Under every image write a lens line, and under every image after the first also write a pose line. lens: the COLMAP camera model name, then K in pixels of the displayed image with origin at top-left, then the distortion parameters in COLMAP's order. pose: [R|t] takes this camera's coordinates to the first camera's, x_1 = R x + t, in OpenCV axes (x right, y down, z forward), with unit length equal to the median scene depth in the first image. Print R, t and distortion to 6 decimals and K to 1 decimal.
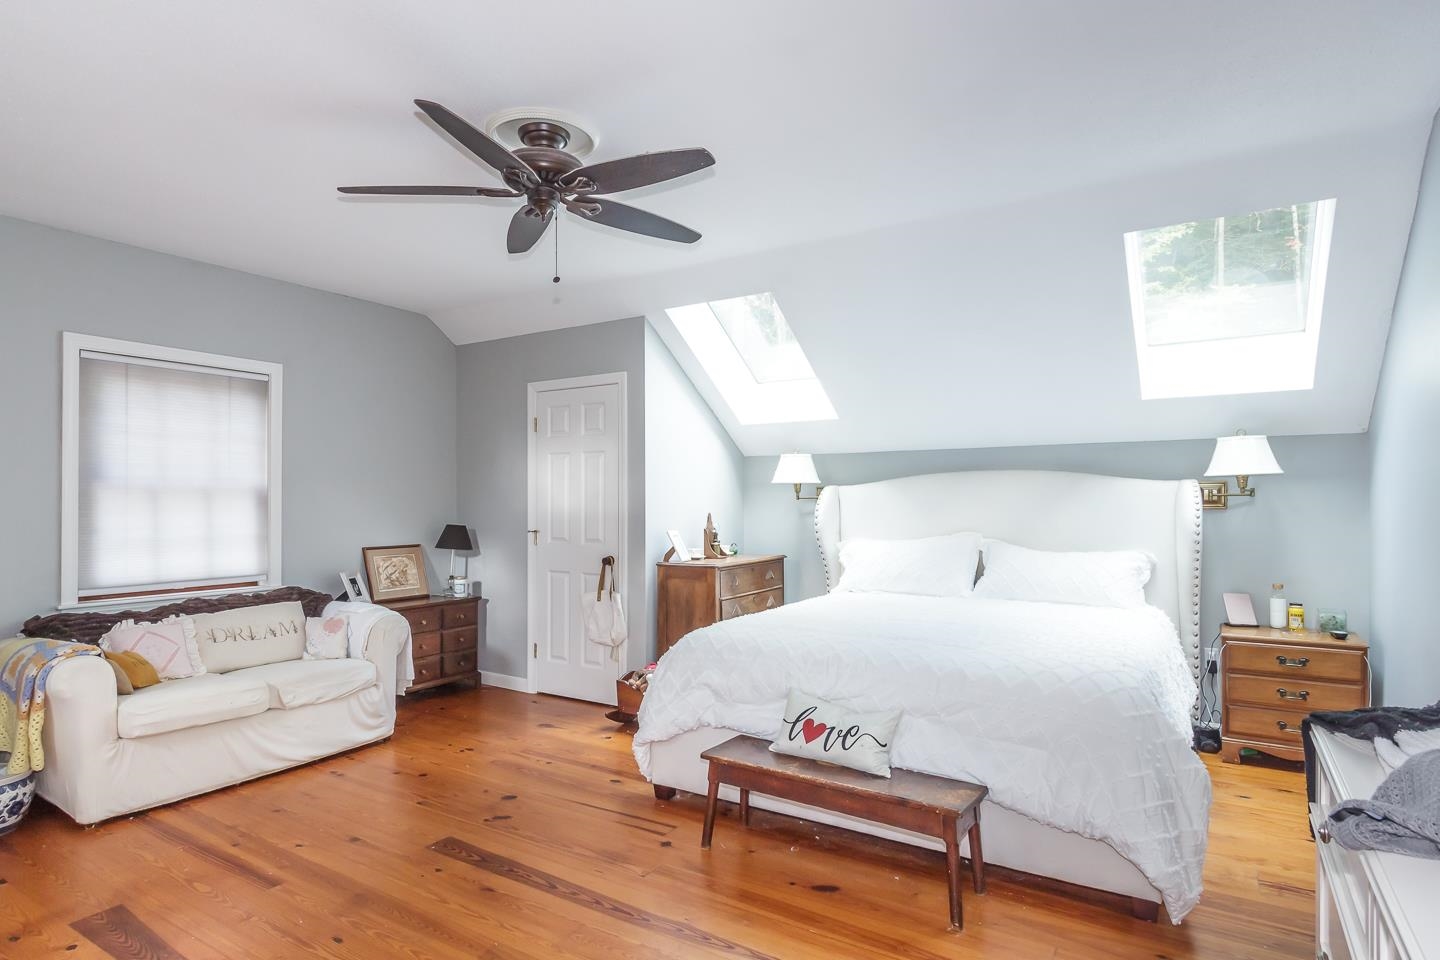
lens RADIAL K [[769.2, 0, 720.0], [0, 769.2, 480.0], [0, 0, 1]] dist [0.005512, 0.001067]
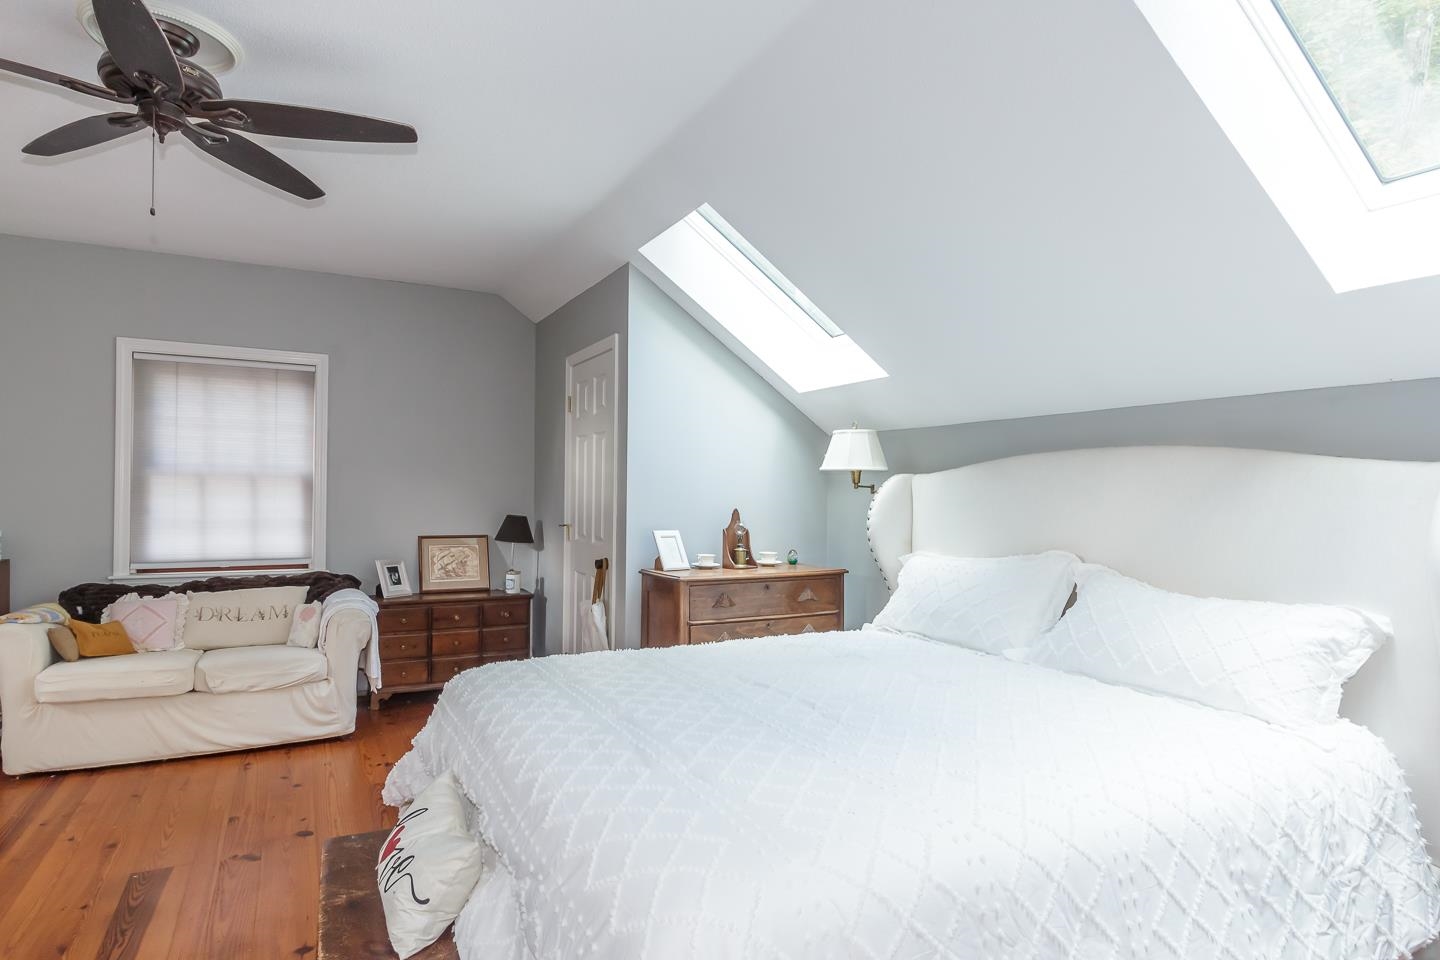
lens RADIAL K [[802.3, 0, 723.7], [0, 802.3, 475.5], [0, 0, 1]] dist [0.005534, 0.000627]
pose [[0.865067, 0.002445, -0.501650, 0.458989], [0.000255, 0.999986, 0.005313, 0.006146], [0.501656, -0.004724, 0.865054, 0.363223]]
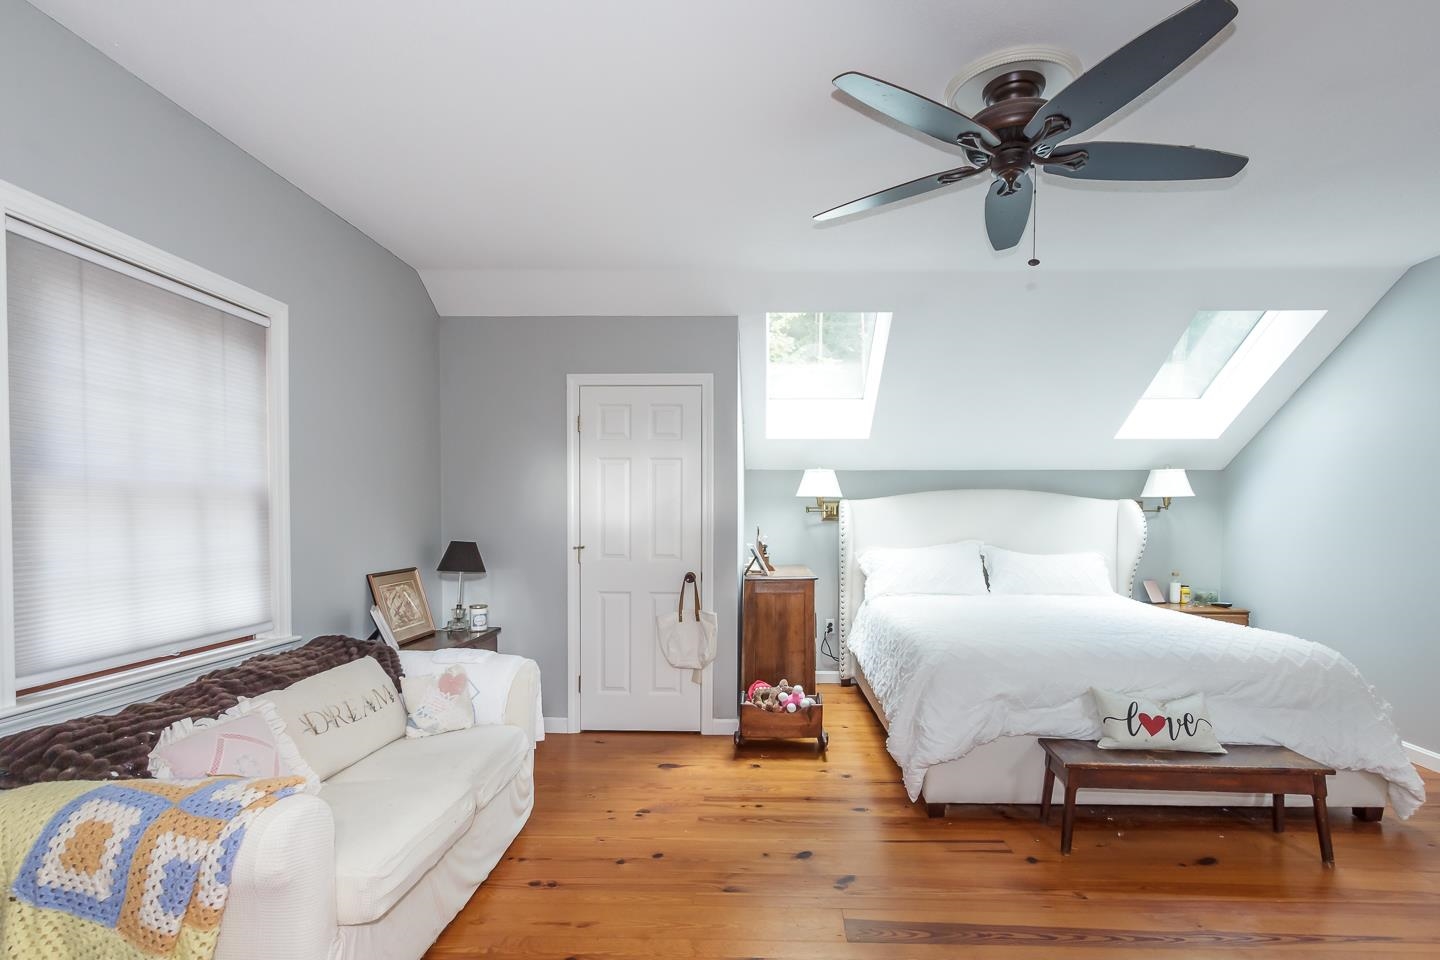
lens RADIAL K [[664.2, 0, 753.3], [0, 664.2, 520.2], [0, 0, 1]] dist [0.002075, -0.000115]
pose [[0.858826, -0.000341, 0.512268, -0.557204], [-0.019050, 0.999287, 0.032603, 0.009837], [-0.511913, -0.037759, 0.858207, 0.317736]]
